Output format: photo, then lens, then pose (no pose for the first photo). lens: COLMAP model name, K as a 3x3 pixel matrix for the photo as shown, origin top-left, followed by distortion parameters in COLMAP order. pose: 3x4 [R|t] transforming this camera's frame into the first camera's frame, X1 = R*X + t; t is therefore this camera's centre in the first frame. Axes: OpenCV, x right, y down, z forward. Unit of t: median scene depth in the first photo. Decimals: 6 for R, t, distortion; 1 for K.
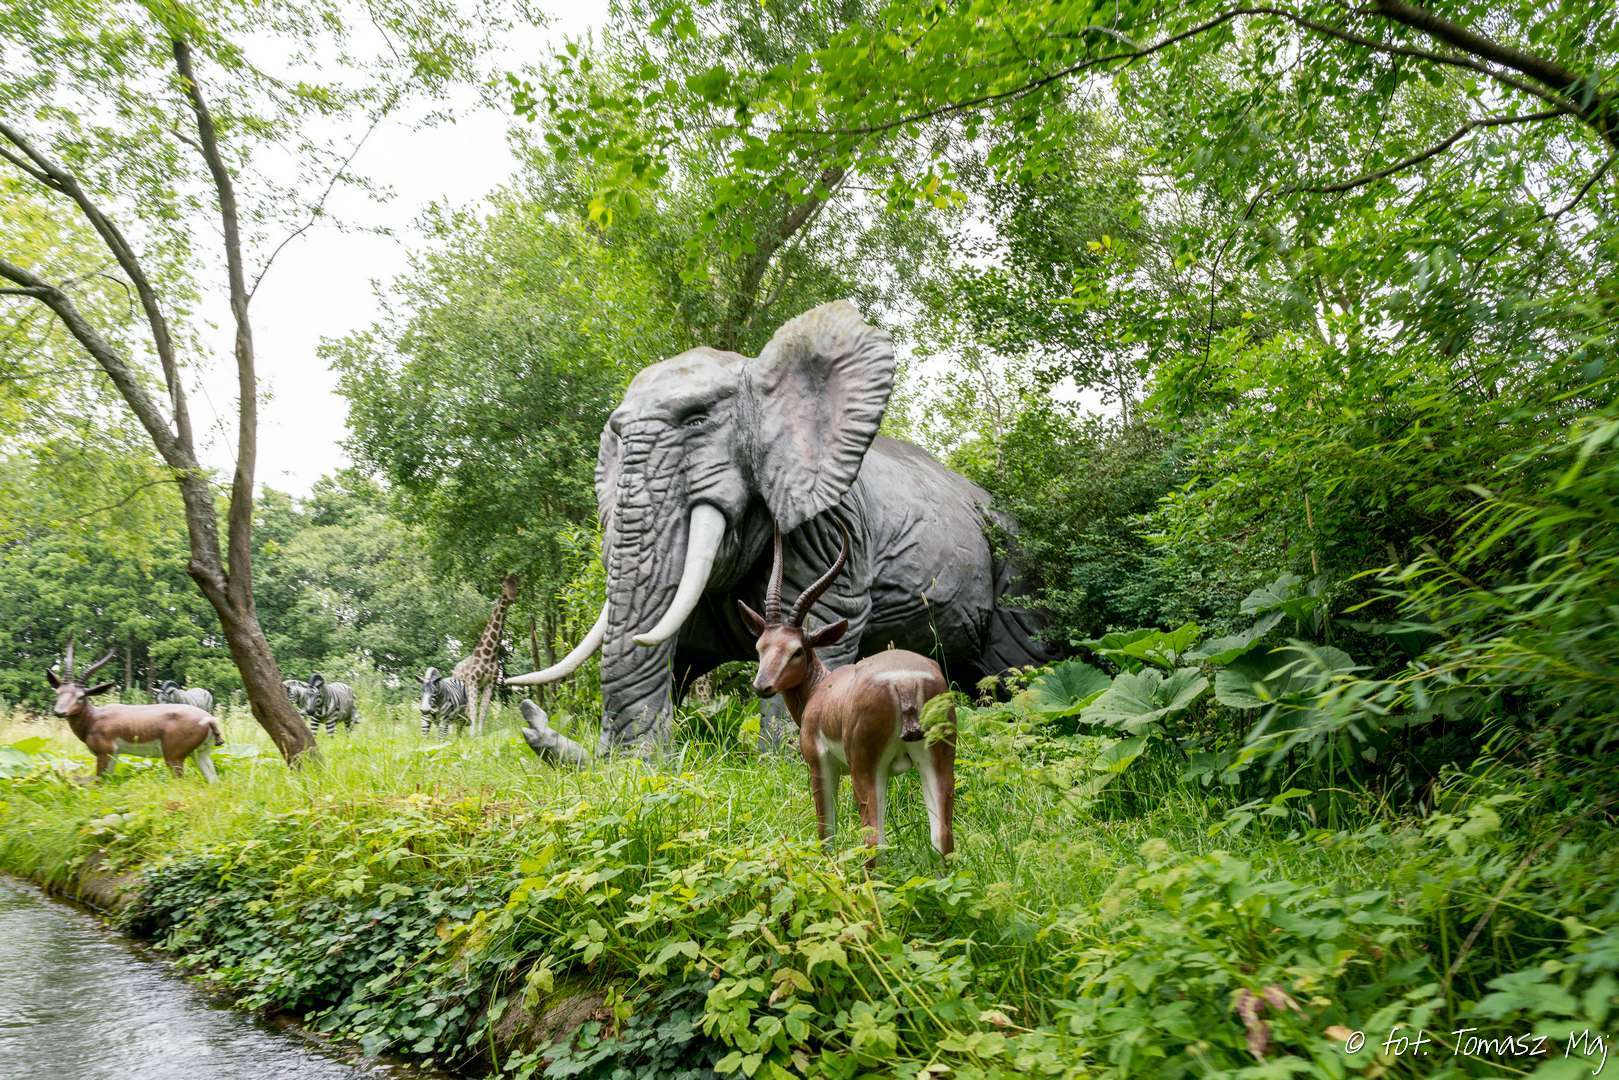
lens RADIAL K [[1305.8, 0, 808.8], [0, 1305.8, 543.0], [0, 0, 1]] dist [0.006801, 0.002165]
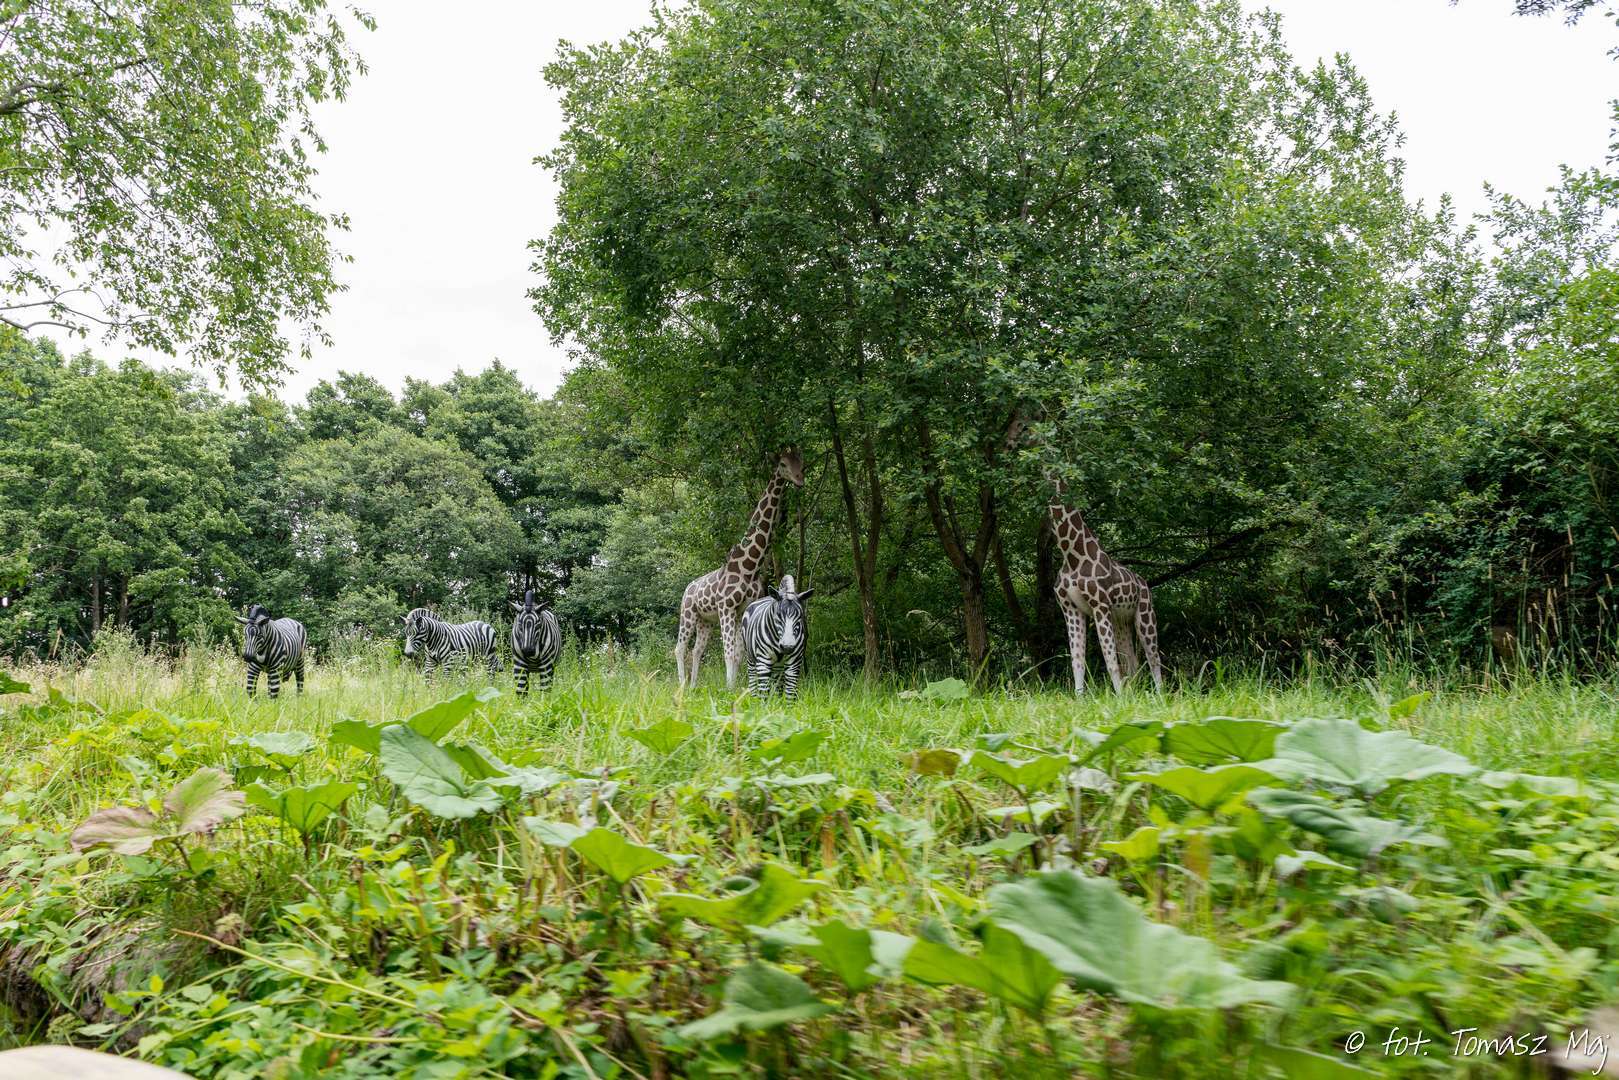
lens RADIAL K [[1305.8, 0, 810.3], [0, 1305.8, 537.6], [0, 0, 1]] dist [0.006801, 0.002165]
pose [[0.997697, 0.008150, 0.067343, -0.256812], [-0.010035, 0.999566, 0.027707, 0.049747], [-0.067088, -0.028319, 0.997345, 0.321175]]
